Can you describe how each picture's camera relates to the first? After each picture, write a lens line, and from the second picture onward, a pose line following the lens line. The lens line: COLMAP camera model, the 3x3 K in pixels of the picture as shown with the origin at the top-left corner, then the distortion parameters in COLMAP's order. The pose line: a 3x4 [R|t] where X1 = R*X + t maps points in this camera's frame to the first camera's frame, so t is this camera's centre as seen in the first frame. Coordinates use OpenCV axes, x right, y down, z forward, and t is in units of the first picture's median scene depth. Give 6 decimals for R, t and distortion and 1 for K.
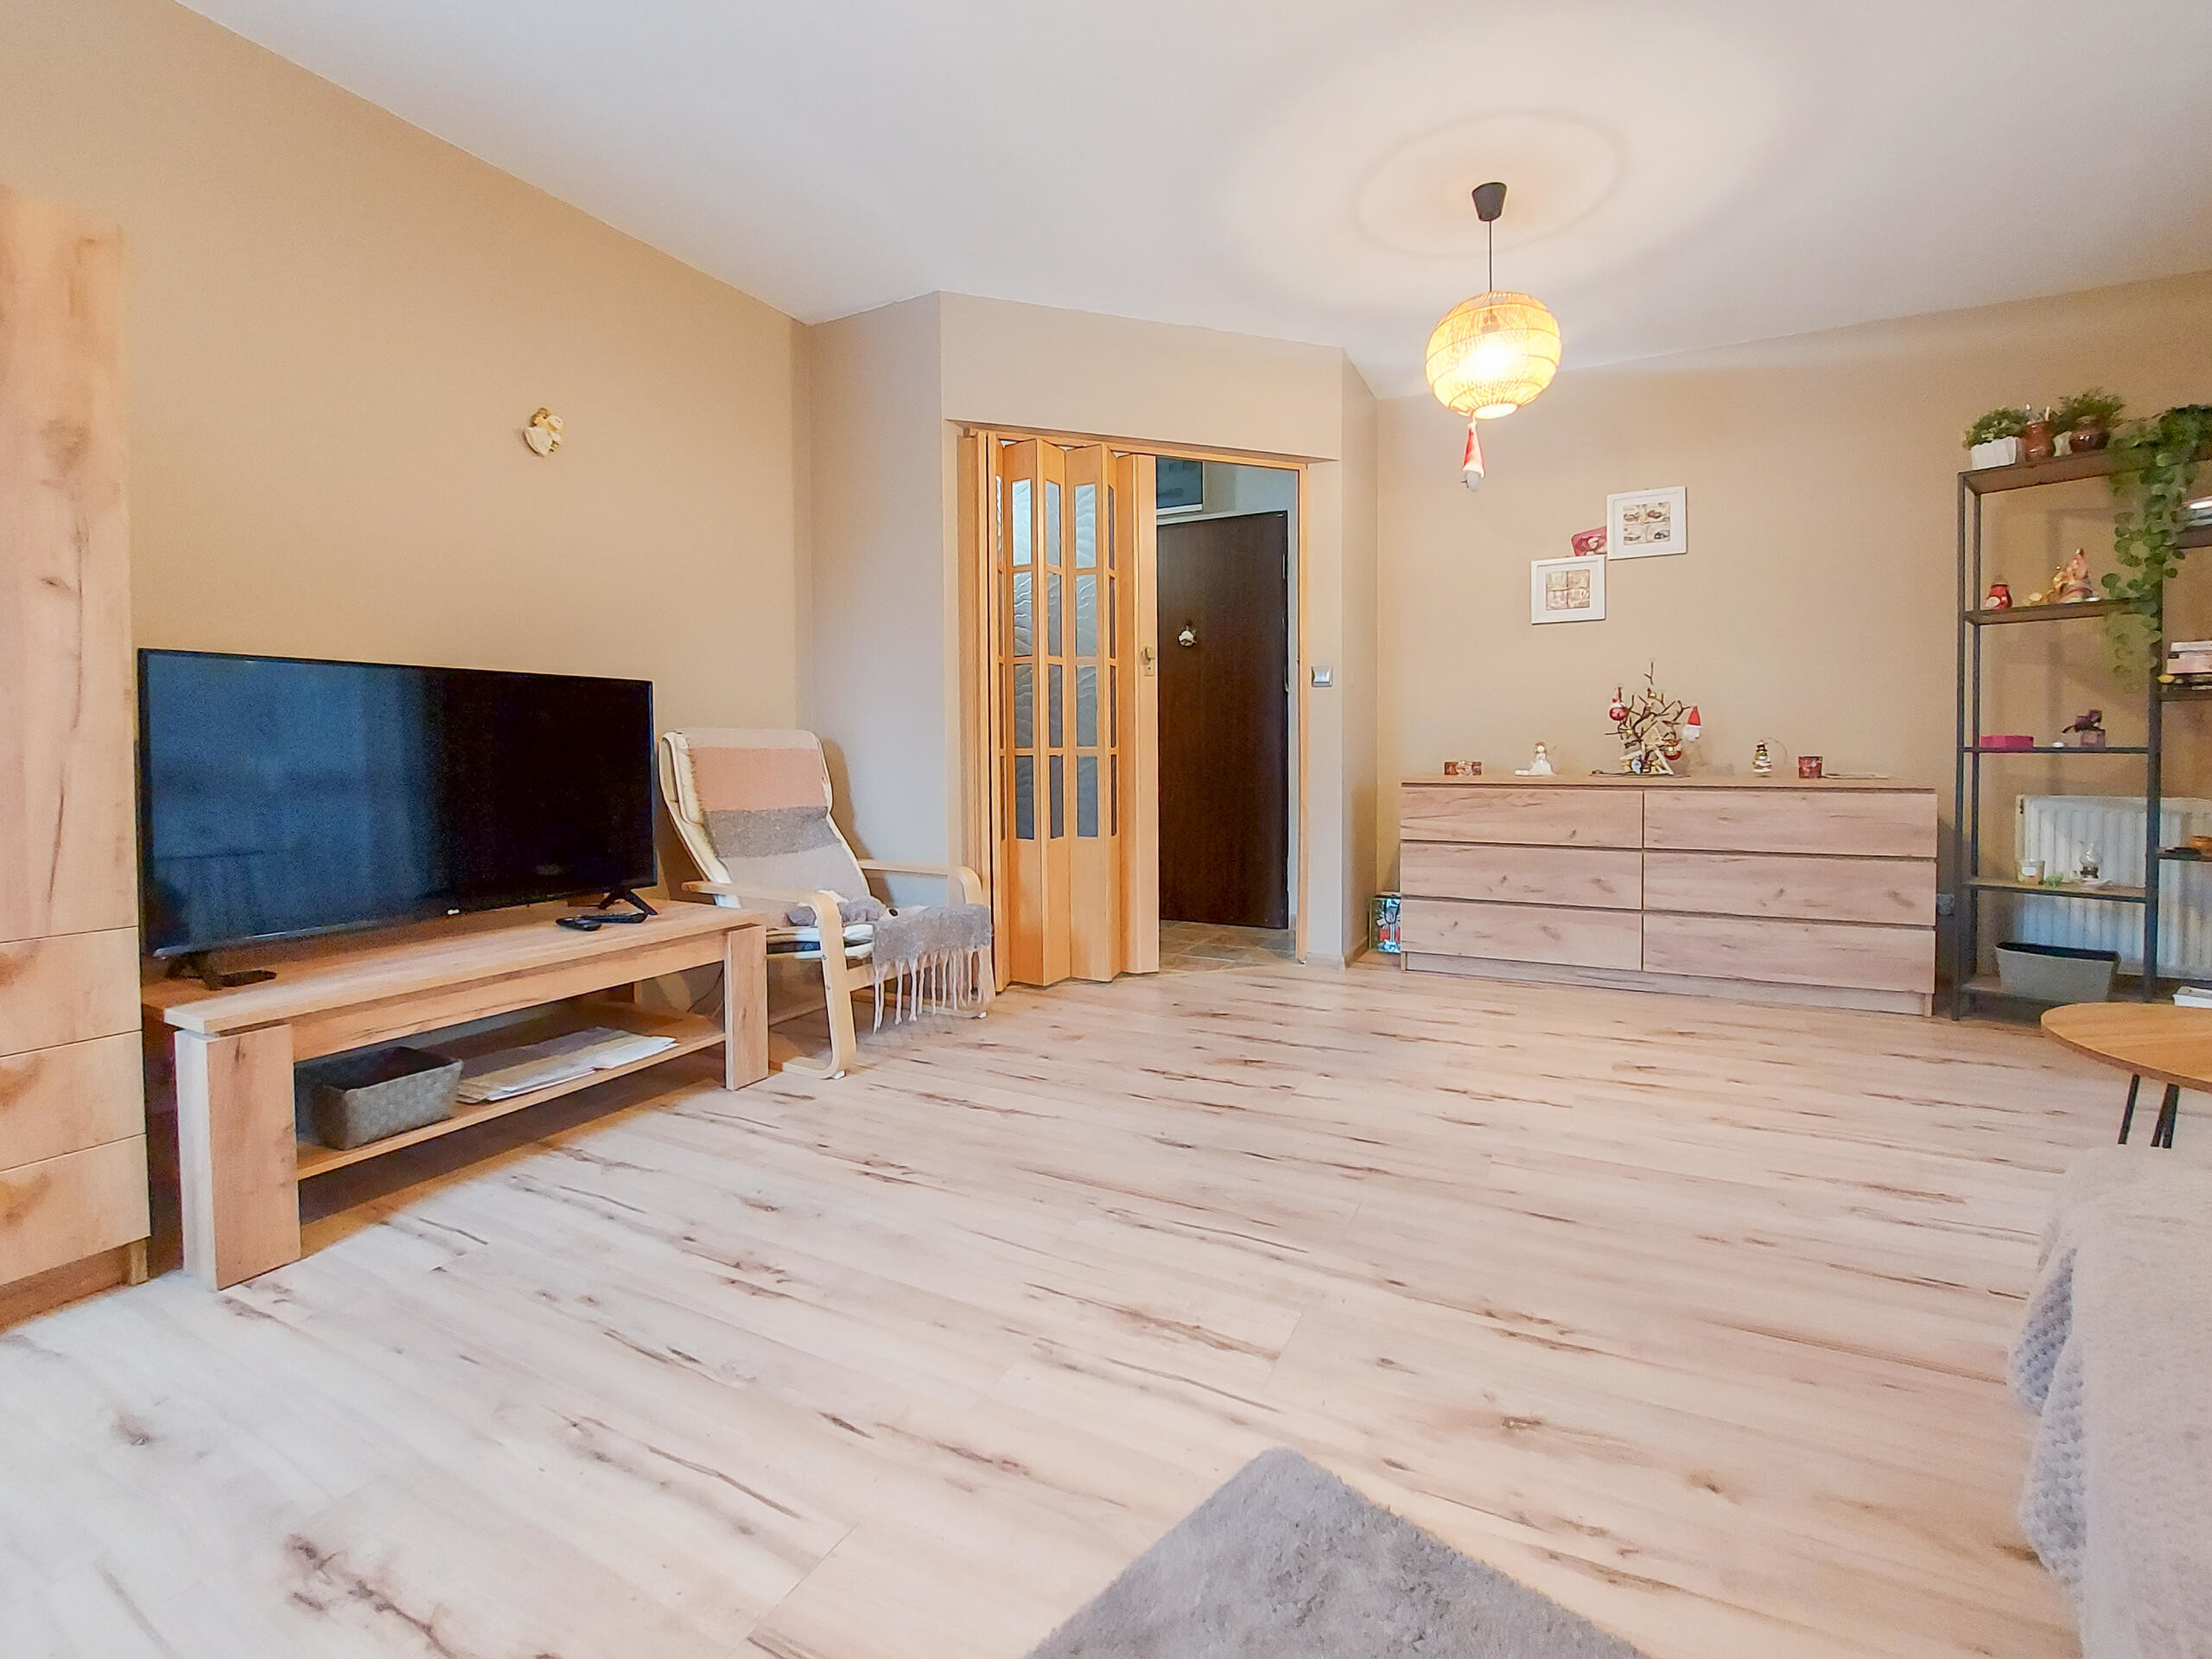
lens RADIAL K [[912.4, 0, 1133.8], [0, 912.4, 842.3], [0, 0, 1]] dist [0.000309, -0.014879]
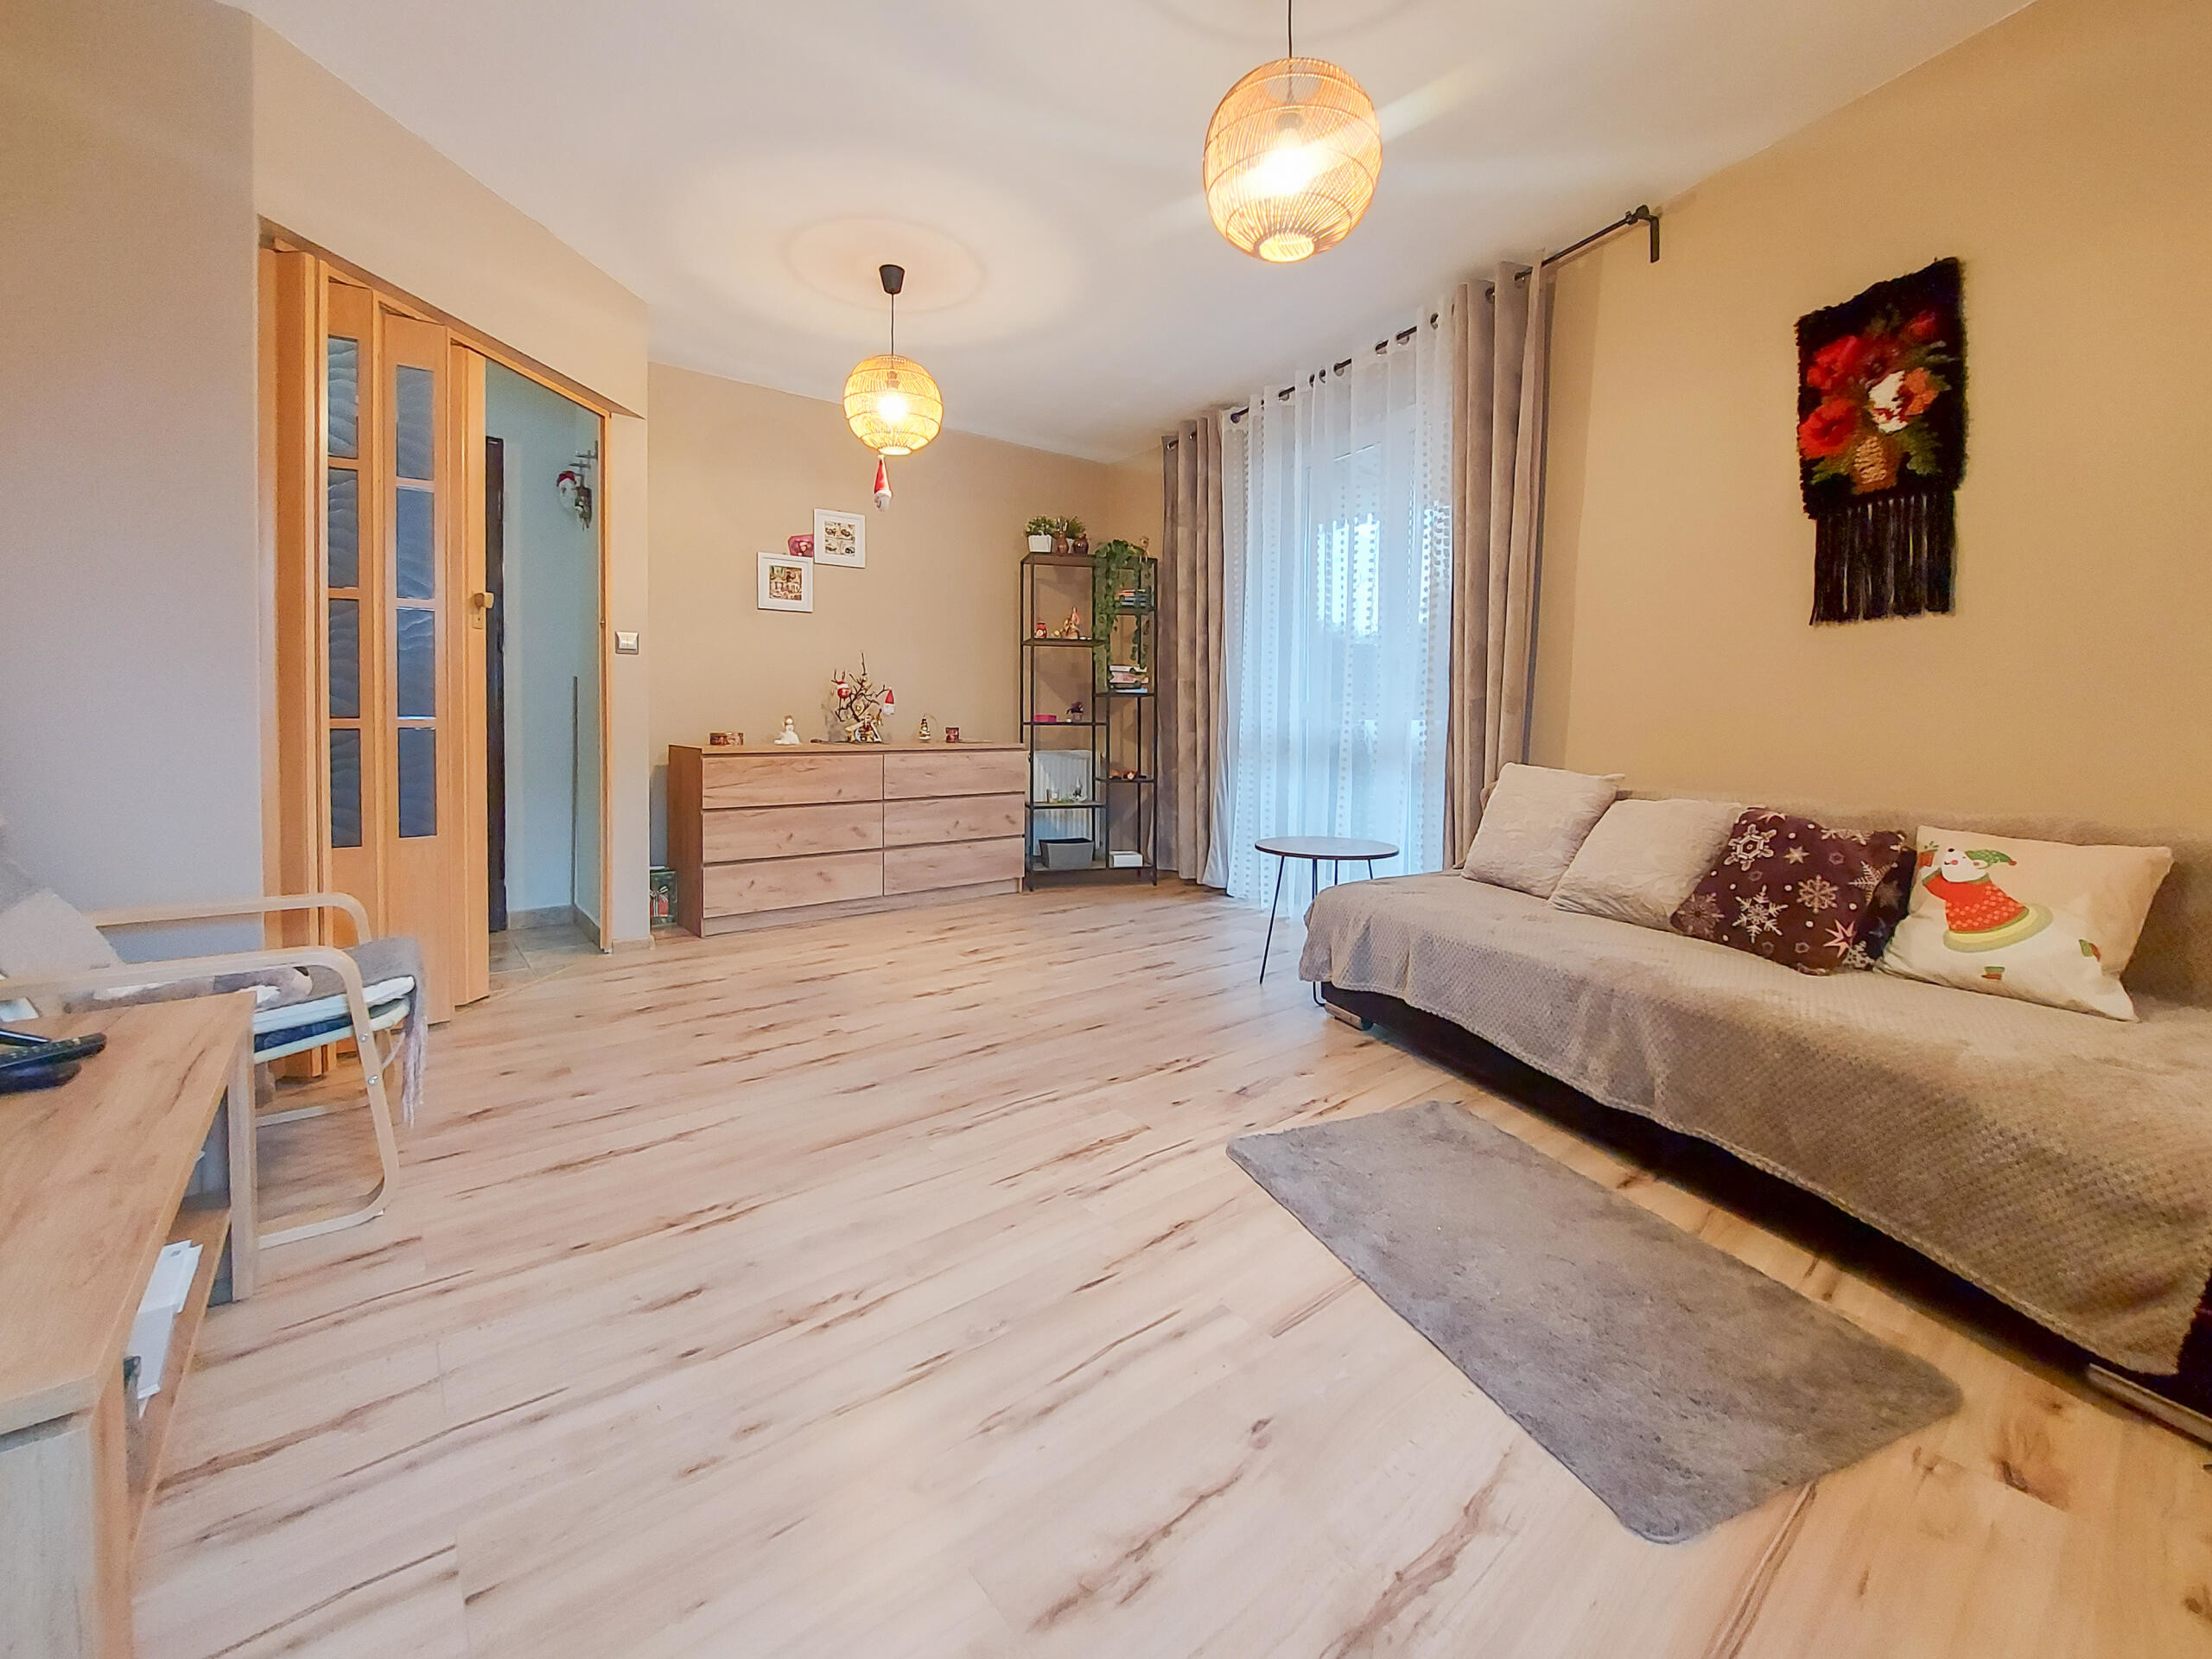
lens RADIAL K [[912.4, 0, 1133.8], [0, 912.4, 842.3], [0, 0, 1]] dist [0.000309, -0.014879]
pose [[0.404860, -0.113518, 0.907305, -0.543883], [0.081392, 0.992799, 0.087896, -0.020718], [-0.910749, 0.038262, 0.411184, 0.172507]]
